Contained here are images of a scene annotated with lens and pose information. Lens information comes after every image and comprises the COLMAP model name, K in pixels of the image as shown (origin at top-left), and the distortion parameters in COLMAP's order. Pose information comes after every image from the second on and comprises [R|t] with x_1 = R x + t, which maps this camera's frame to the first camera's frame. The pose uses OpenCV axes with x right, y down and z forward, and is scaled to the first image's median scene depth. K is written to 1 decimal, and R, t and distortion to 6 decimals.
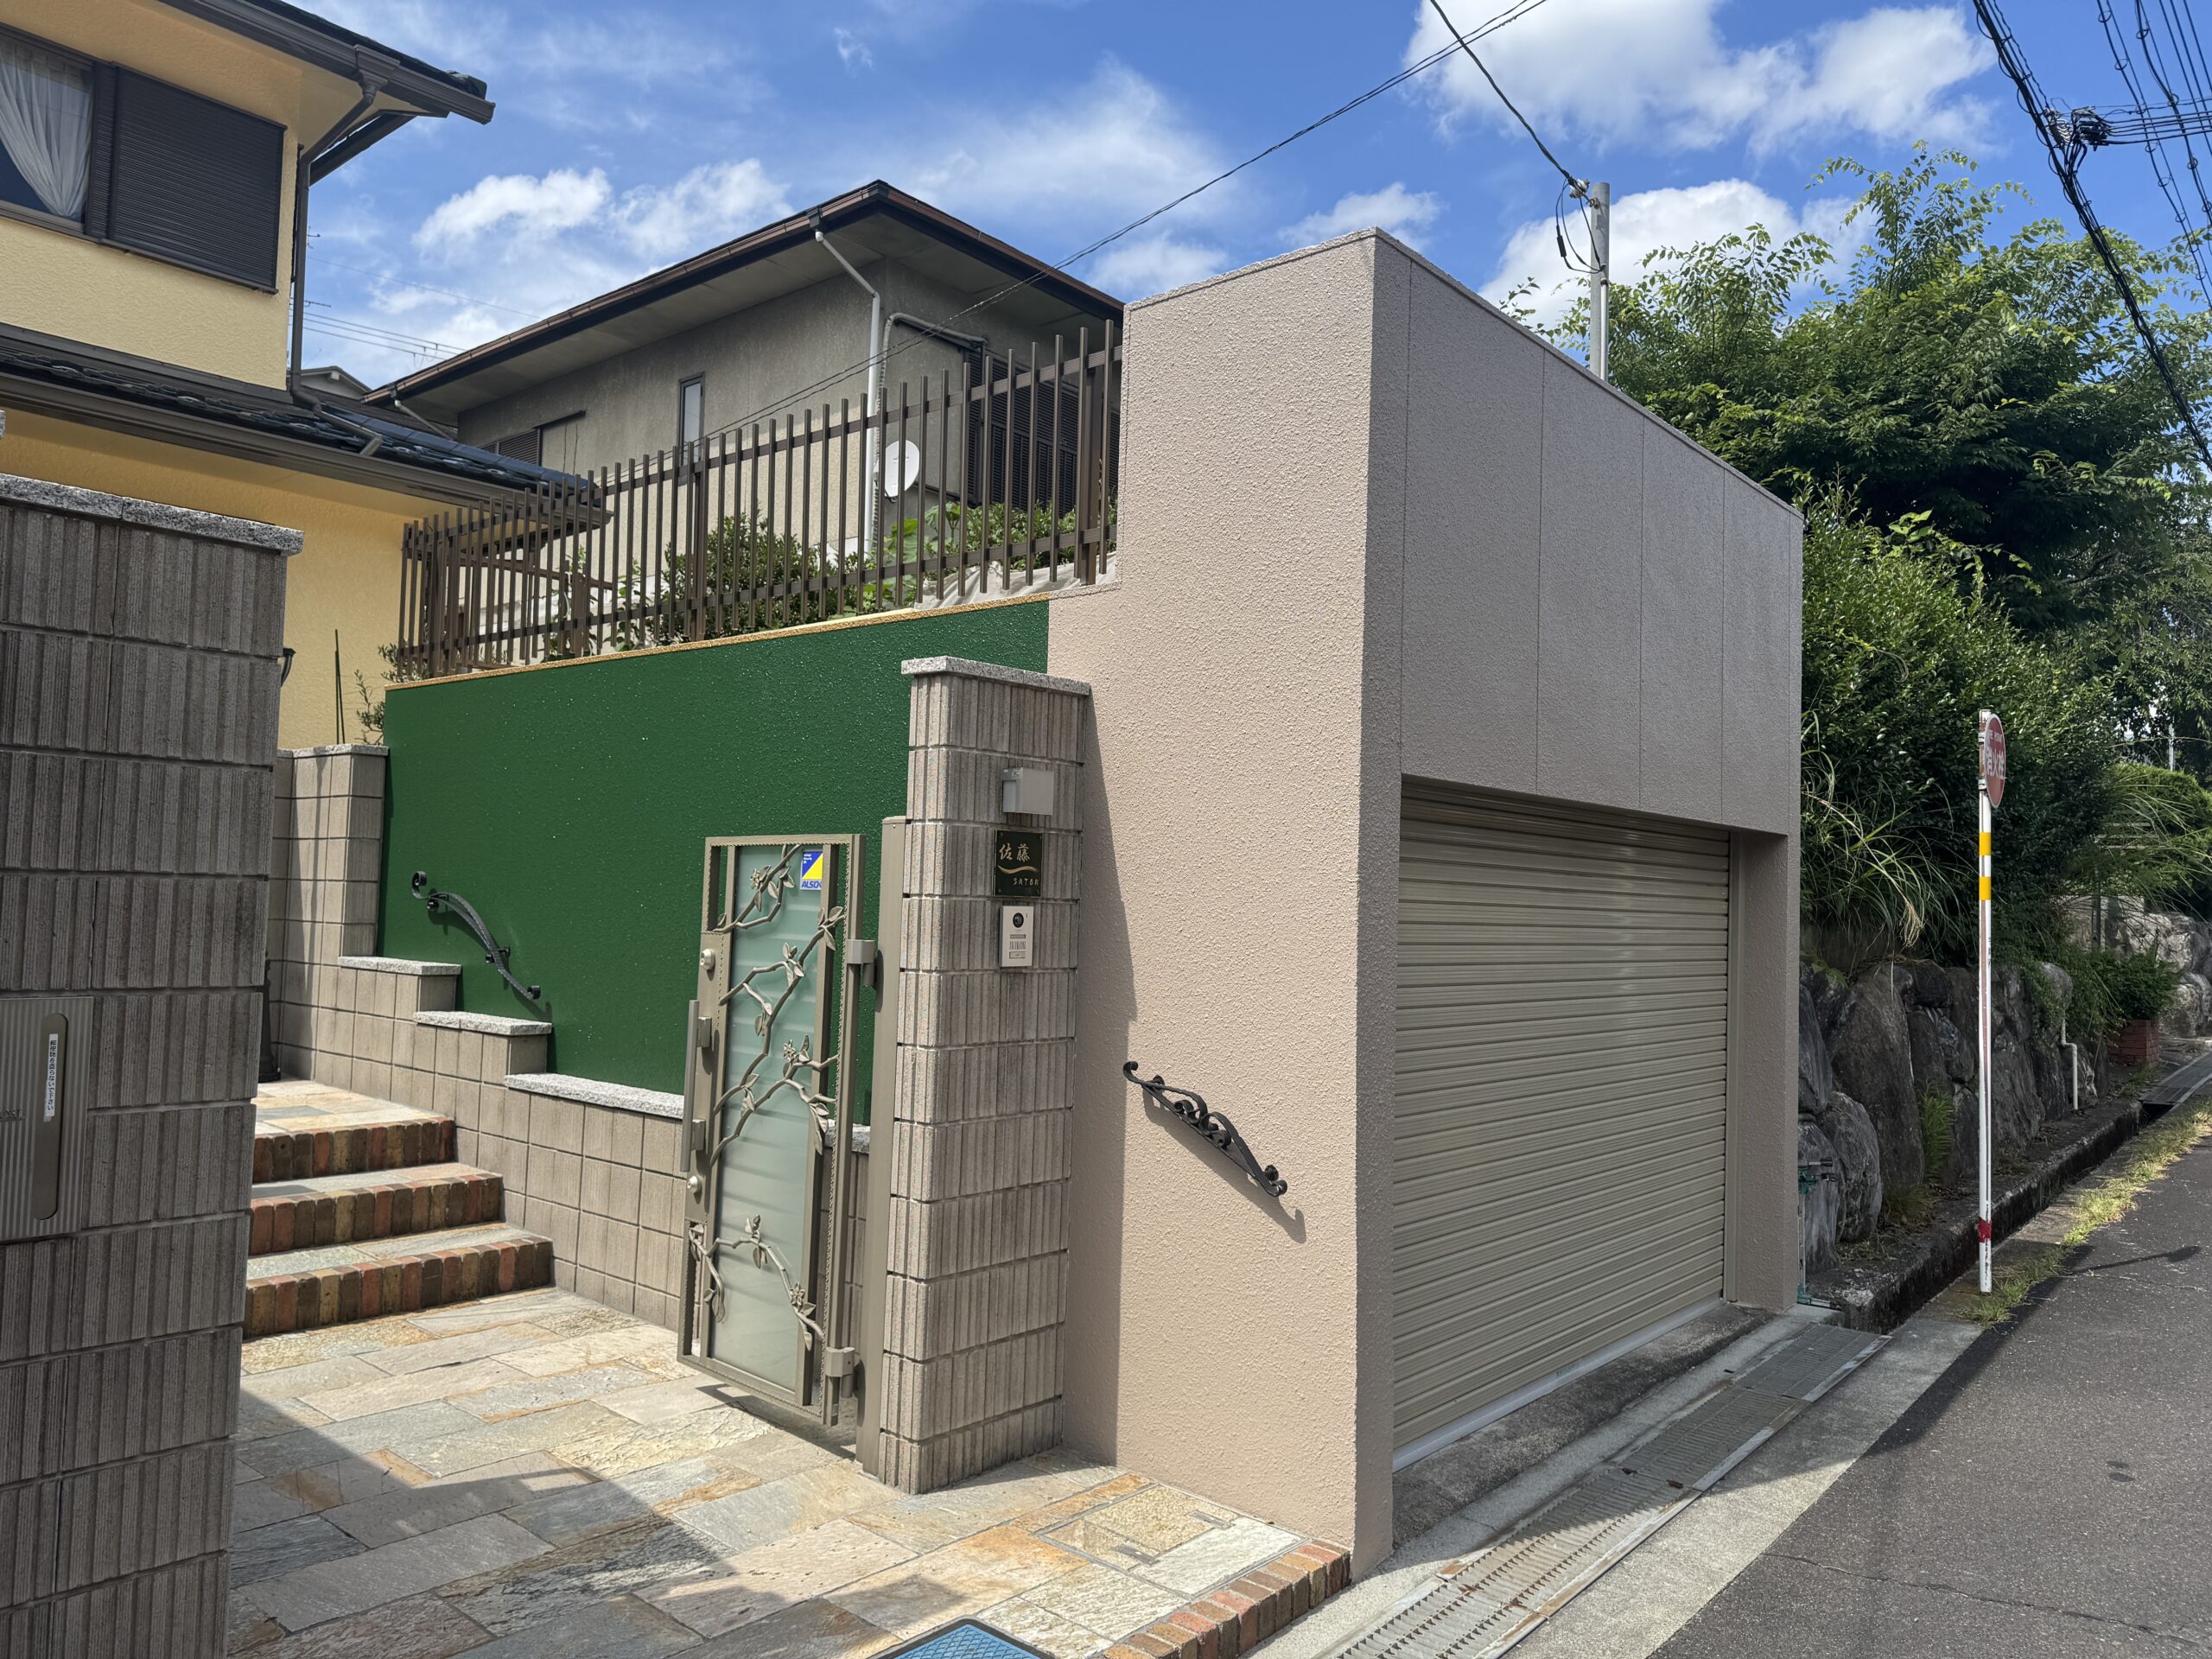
lens RADIAL K [[1543.9, 0, 1106.0], [0, 1543.9, 829.5], [0, 0, 1]] dist [0.067685, -0.073145]
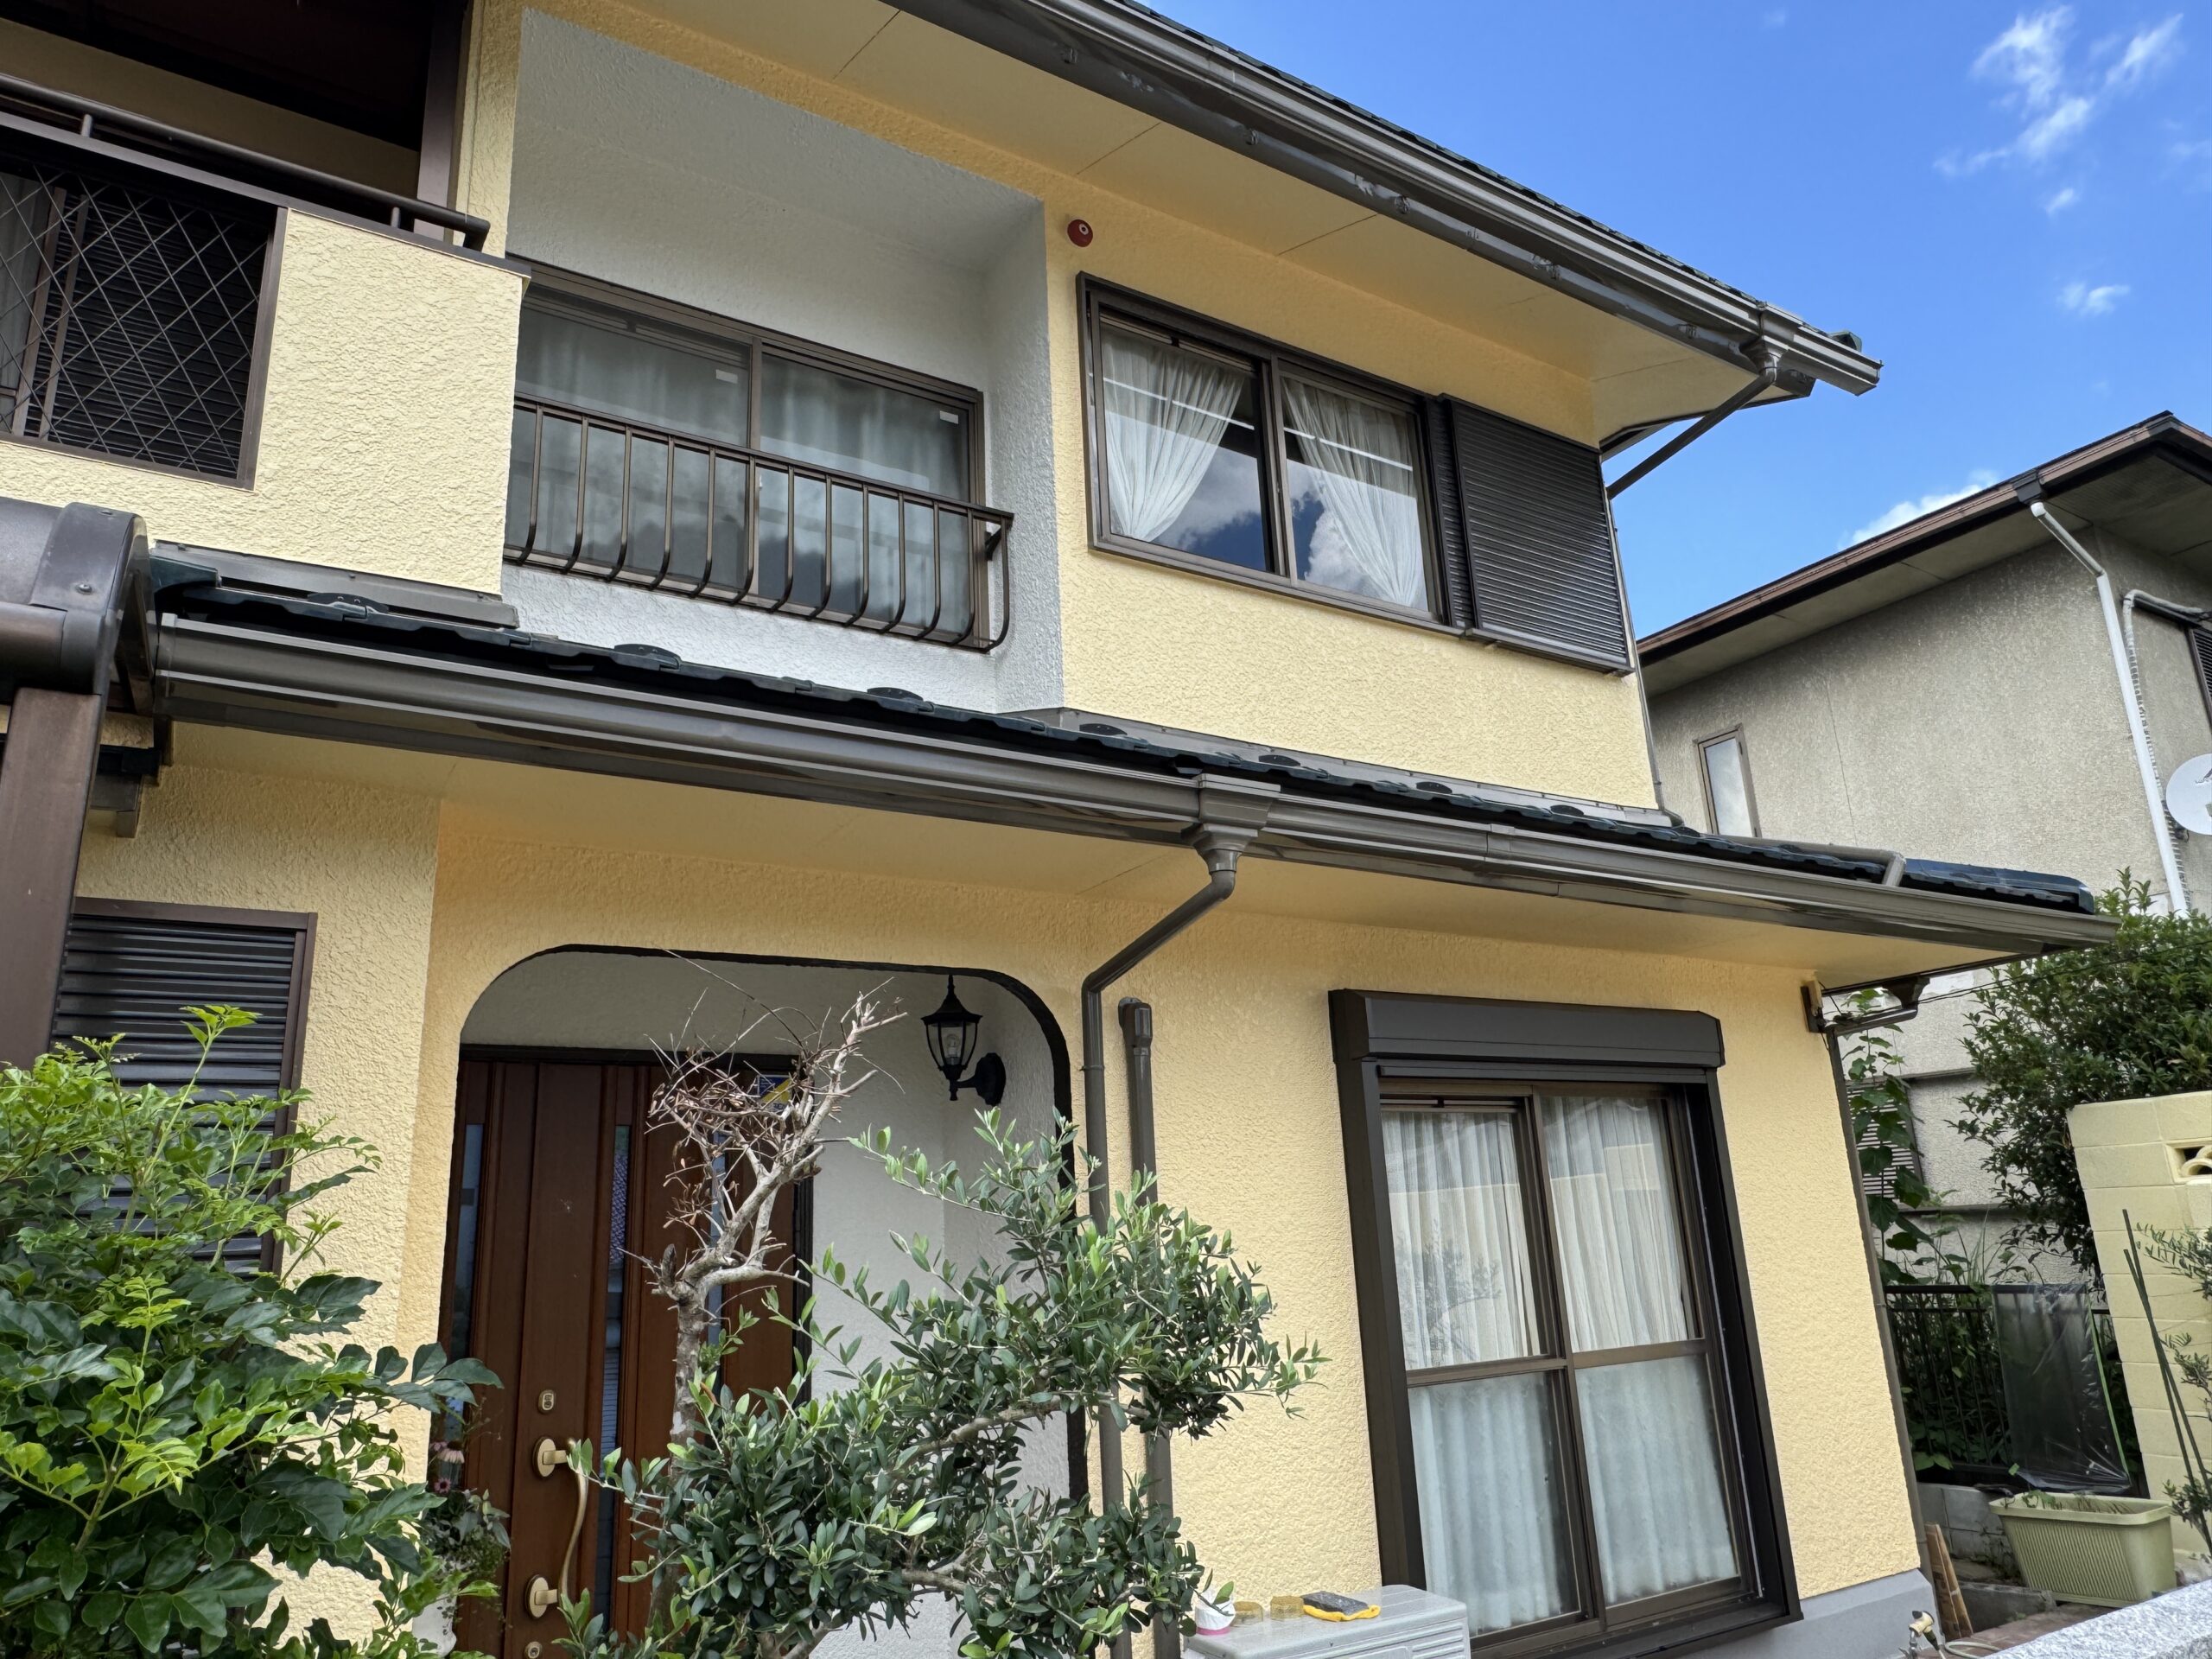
lens RADIAL K [[1492.5, 0, 1106.0], [0, 1492.5, 829.5], [0, 0, 1]] dist [0.008934, 0.000902]
pose [[0.954955, -0.149674, -0.256240, -0.444275], [0.086615, 0.966470, -0.241732, -0.104390], [0.283829, 0.208649, 0.935899, 0.254020]]
